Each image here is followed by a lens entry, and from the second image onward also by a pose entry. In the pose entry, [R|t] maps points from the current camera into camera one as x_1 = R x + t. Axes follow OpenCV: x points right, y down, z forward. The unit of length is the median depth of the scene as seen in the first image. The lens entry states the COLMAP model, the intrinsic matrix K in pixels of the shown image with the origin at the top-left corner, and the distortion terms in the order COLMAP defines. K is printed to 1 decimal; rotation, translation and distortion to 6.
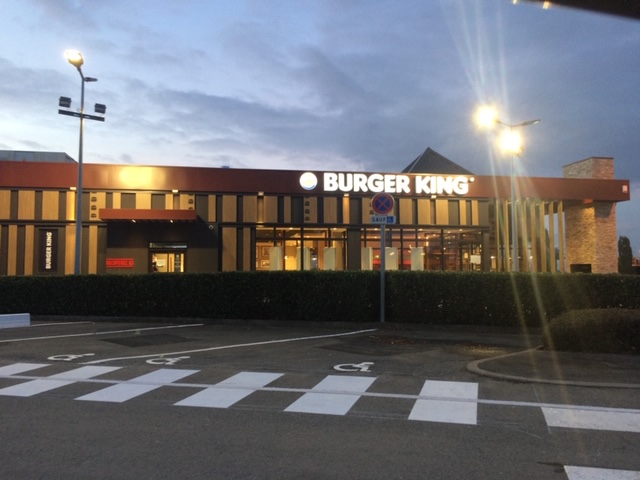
lens RADIAL K [[591.0, 0, 319.6], [0, 591.0, 224.3], [0, 0, 1]] dist [0.083233, -0.108435]
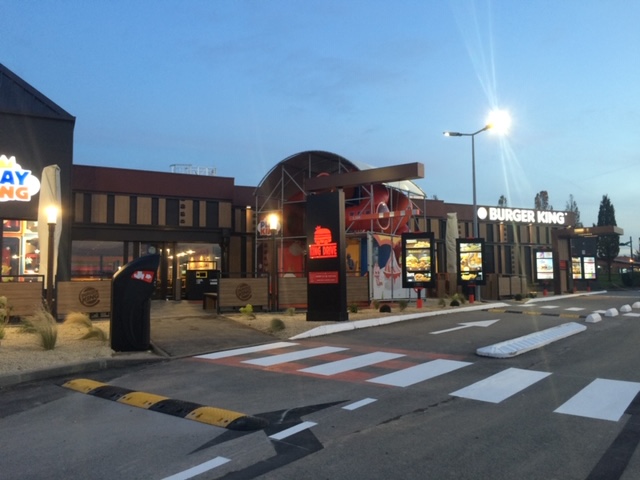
lens RADIAL K [[591.0, 0, 319.6], [0, 591.0, 224.3], [0, 0, 1]] dist [0.083233, -0.108435]
pose [[0.963562, 0.029448, 0.265860, -0.775964], [-0.028030, 0.999565, -0.009126, -0.020232], [-0.266013, 0.001341, 0.963968, -0.299573]]
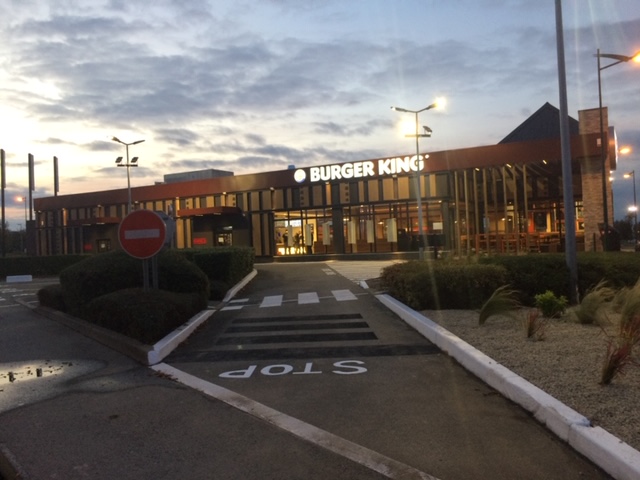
lens RADIAL K [[591.0, 0, 319.6], [0, 591.0, 224.3], [0, 0, 1]] dist [0.083233, -0.108435]
pose [[0.752512, -0.045018, -0.657038, 0.881861], [0.099708, 0.993948, 0.046095, -0.020388], [0.650987, -0.100199, 0.752447, -0.002696]]
